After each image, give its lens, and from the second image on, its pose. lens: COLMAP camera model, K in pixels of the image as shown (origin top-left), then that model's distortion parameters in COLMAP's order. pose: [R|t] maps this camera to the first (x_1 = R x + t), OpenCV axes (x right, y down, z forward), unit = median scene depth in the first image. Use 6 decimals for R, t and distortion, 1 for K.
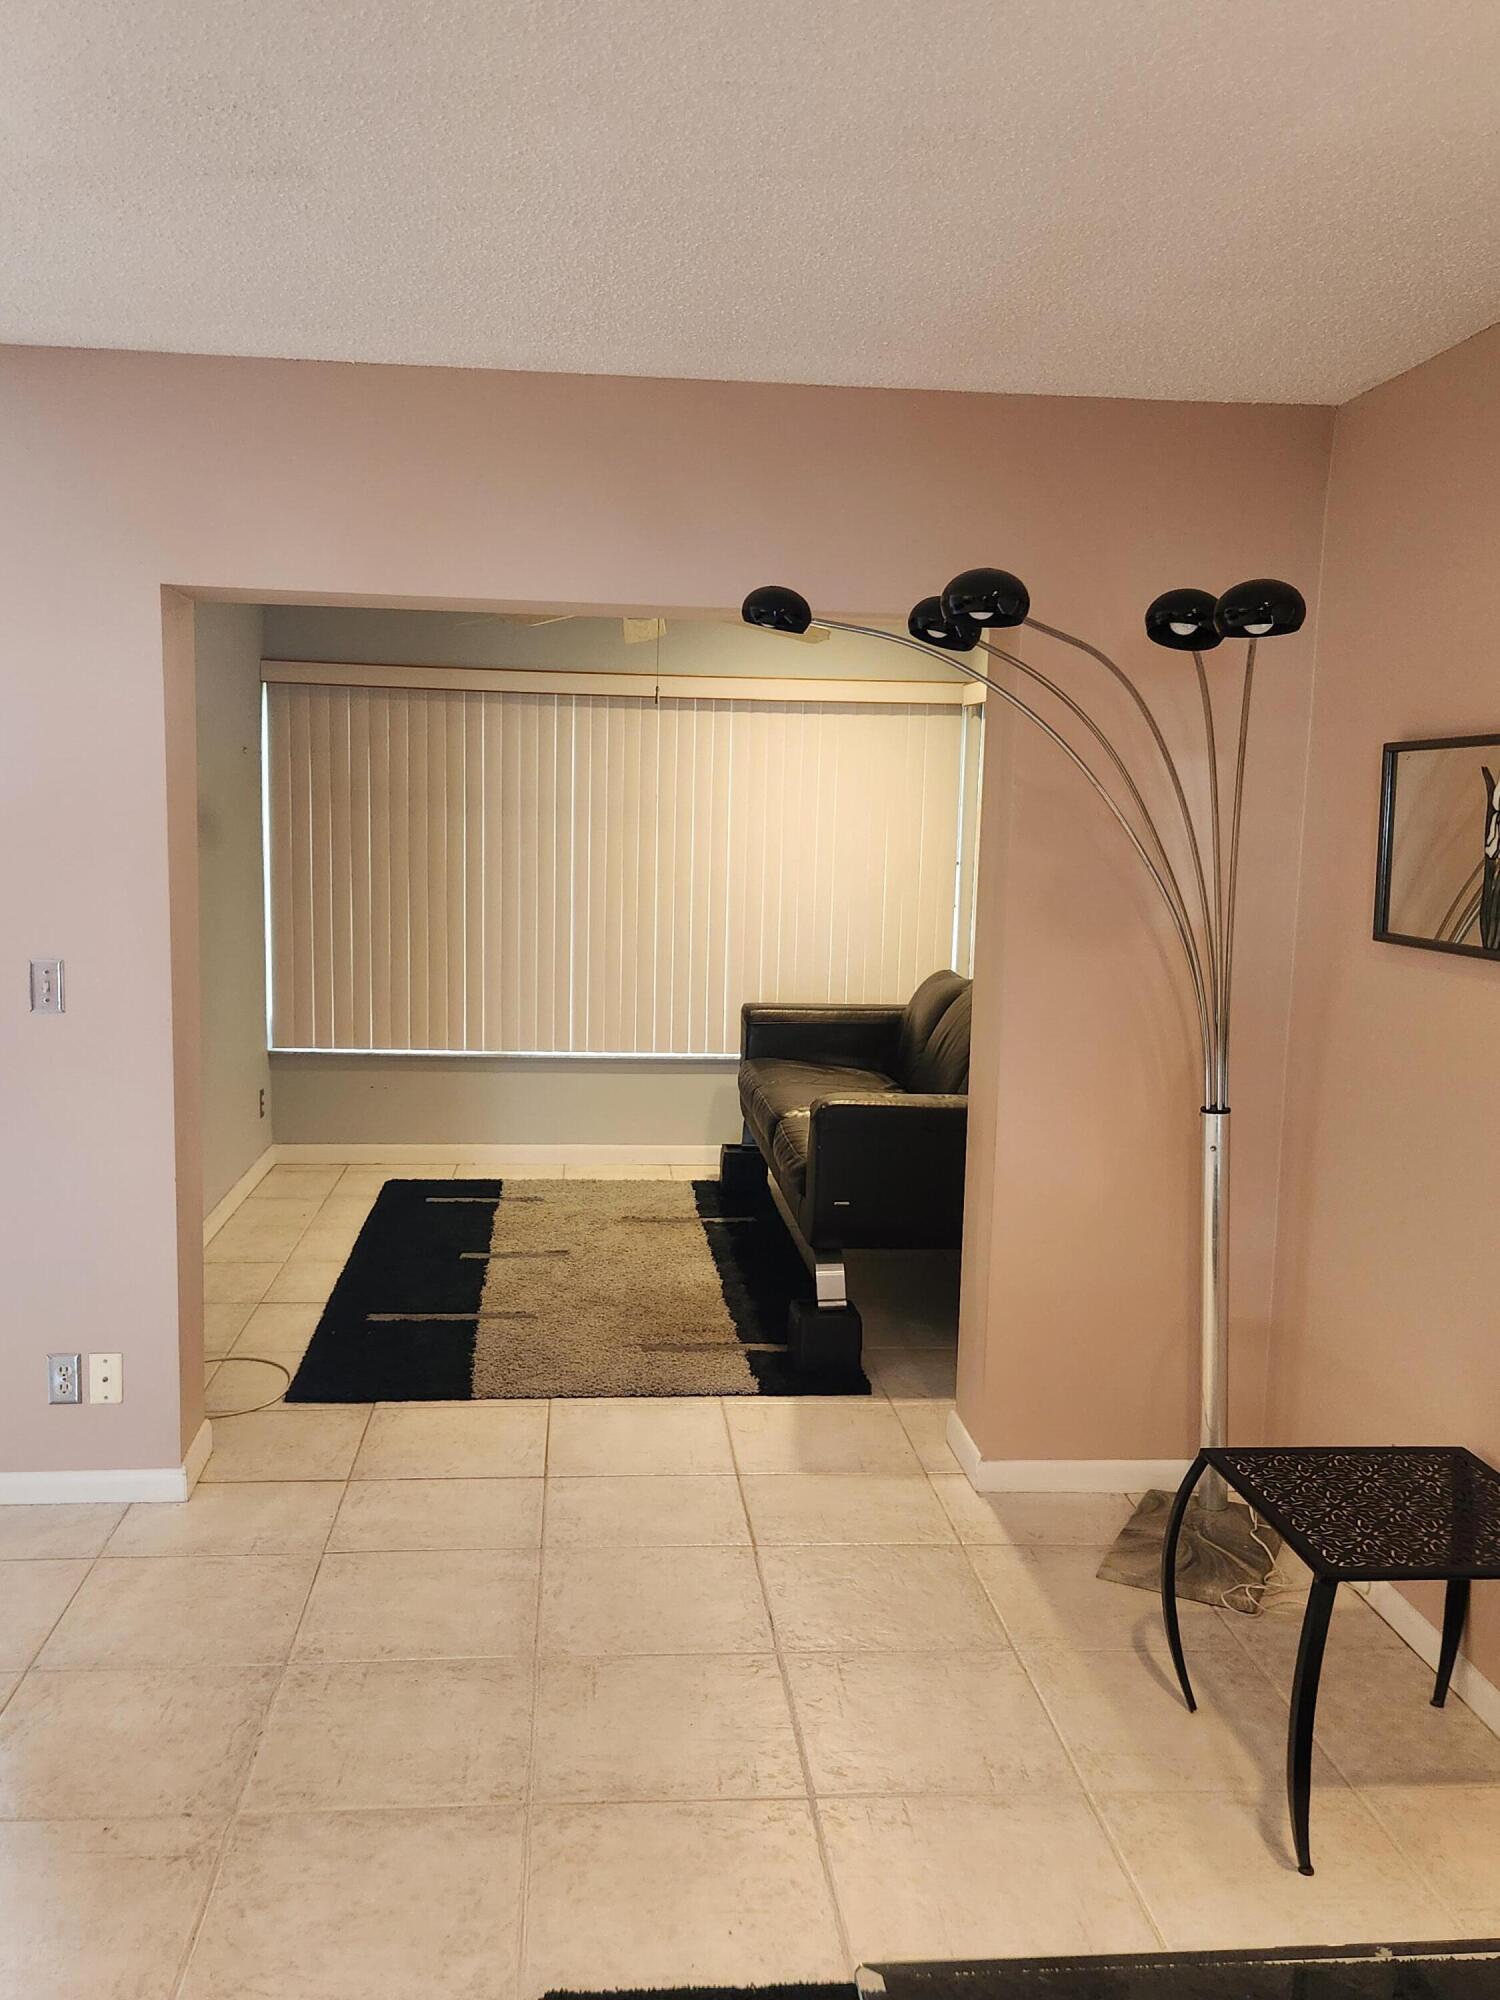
lens RADIAL K [[1671.5, 0, 750.0], [0, 1671.5, 1000.0], [0, 0, 1]] dist [0.002317, 0.001927]
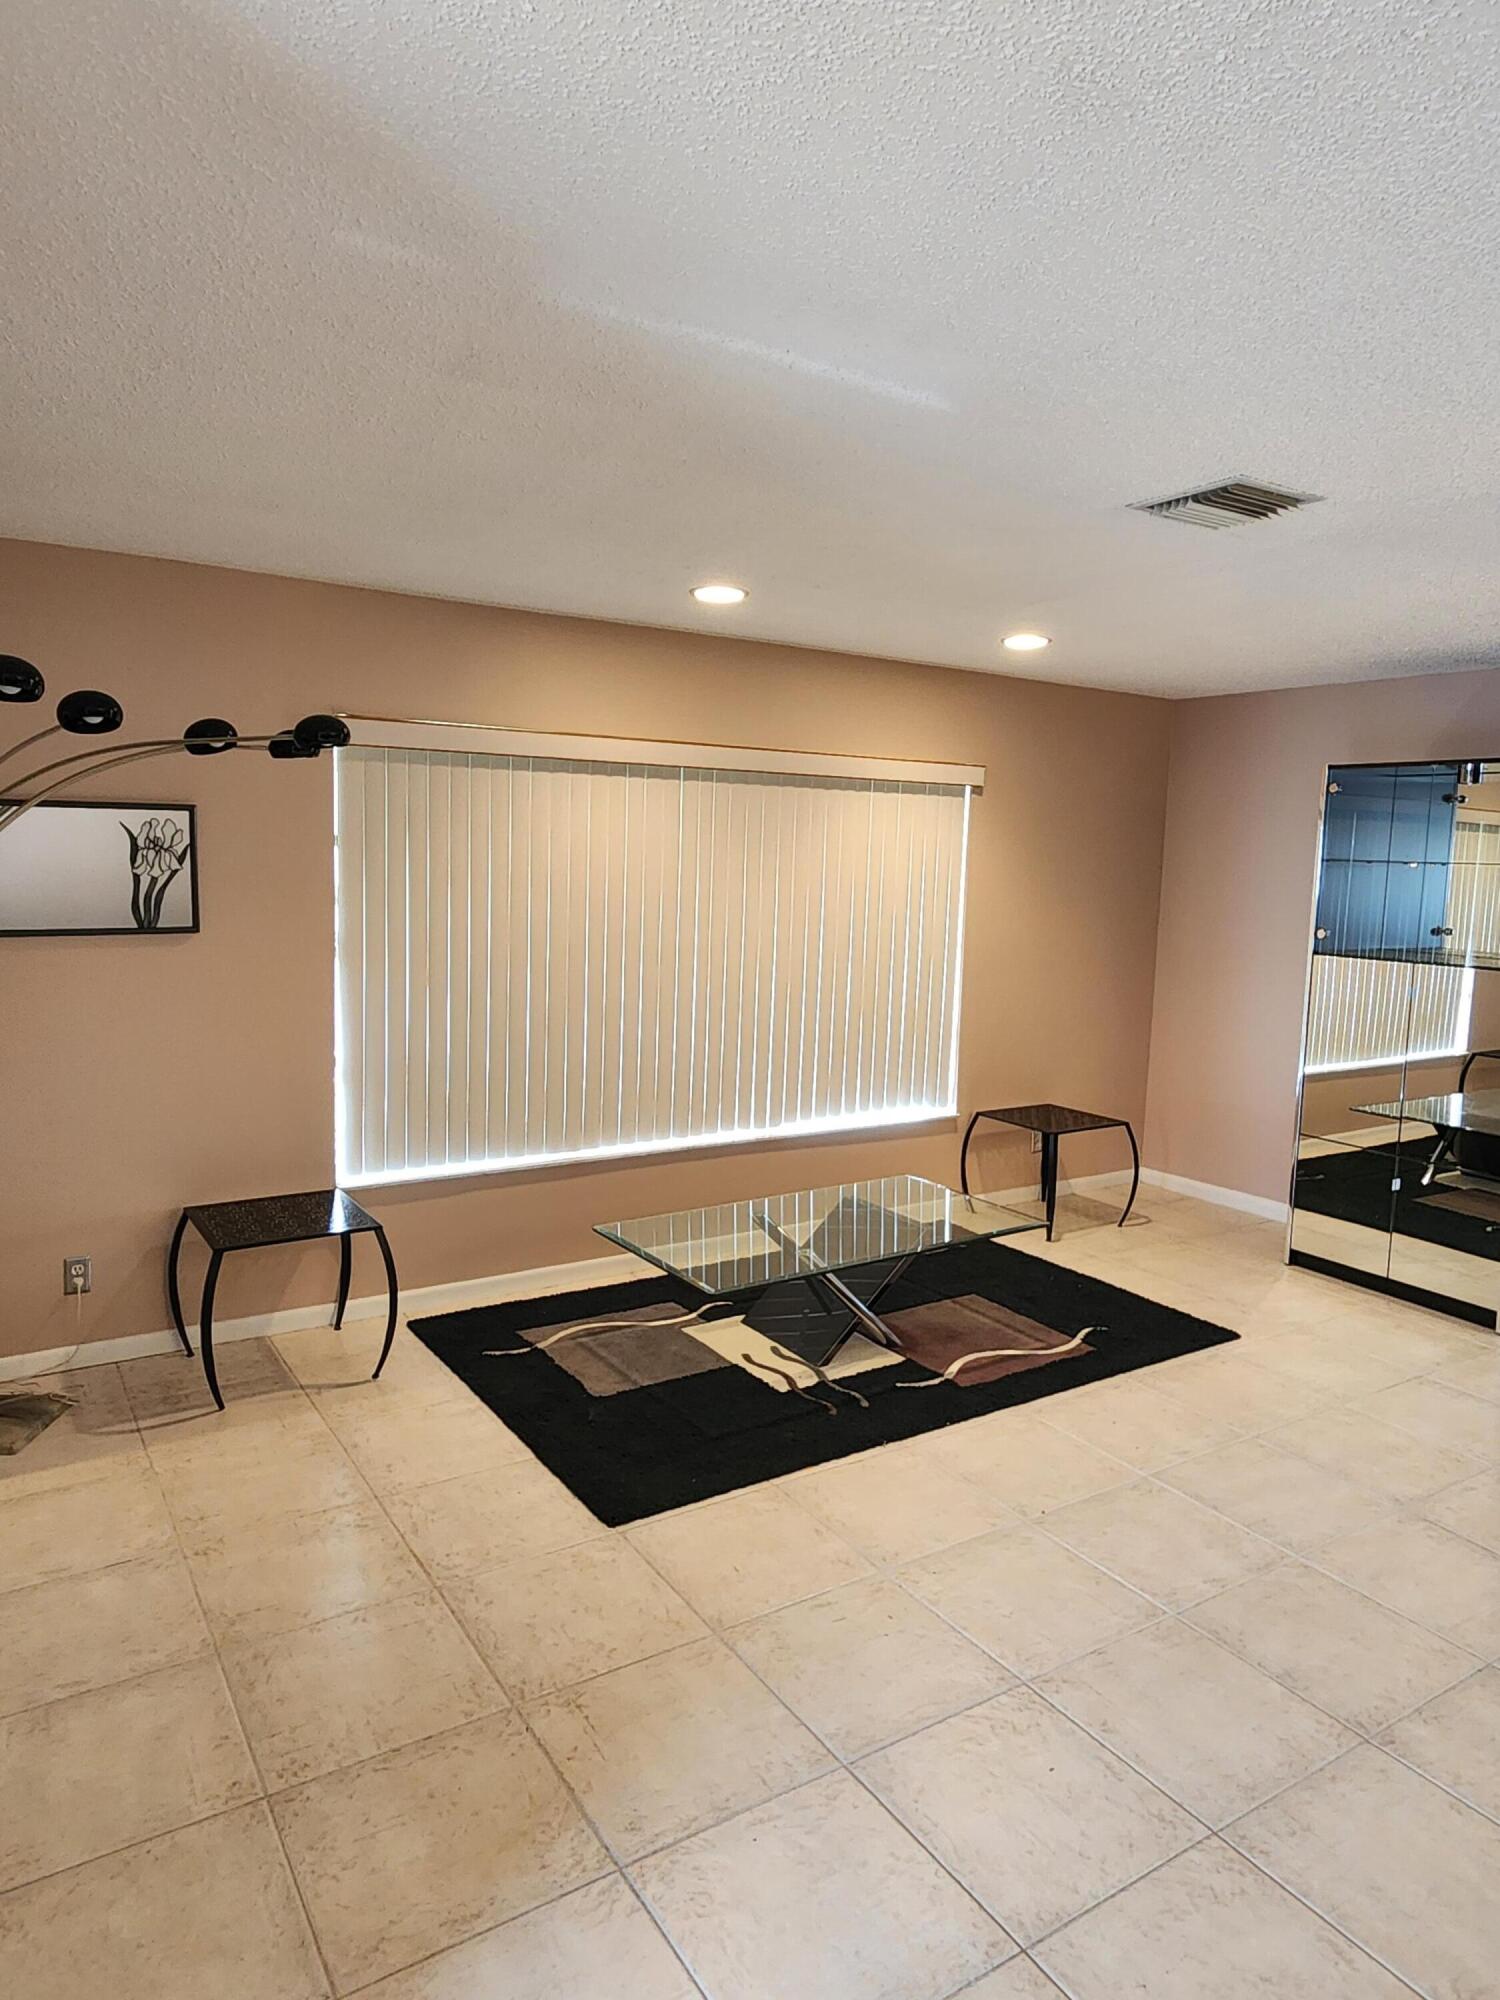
lens RADIAL K [[1262.8, 0, 750.0], [0, 1262.8, 1000.0], [0, 0, 1]] dist [0.000001, 0.000172]
pose [[-0.453681, -0.146676, 0.879011, -0.991144], [0.059646, 0.979153, 0.194171, -0.173596], [-0.889166, 0.140521, -0.435474, 1.027157]]
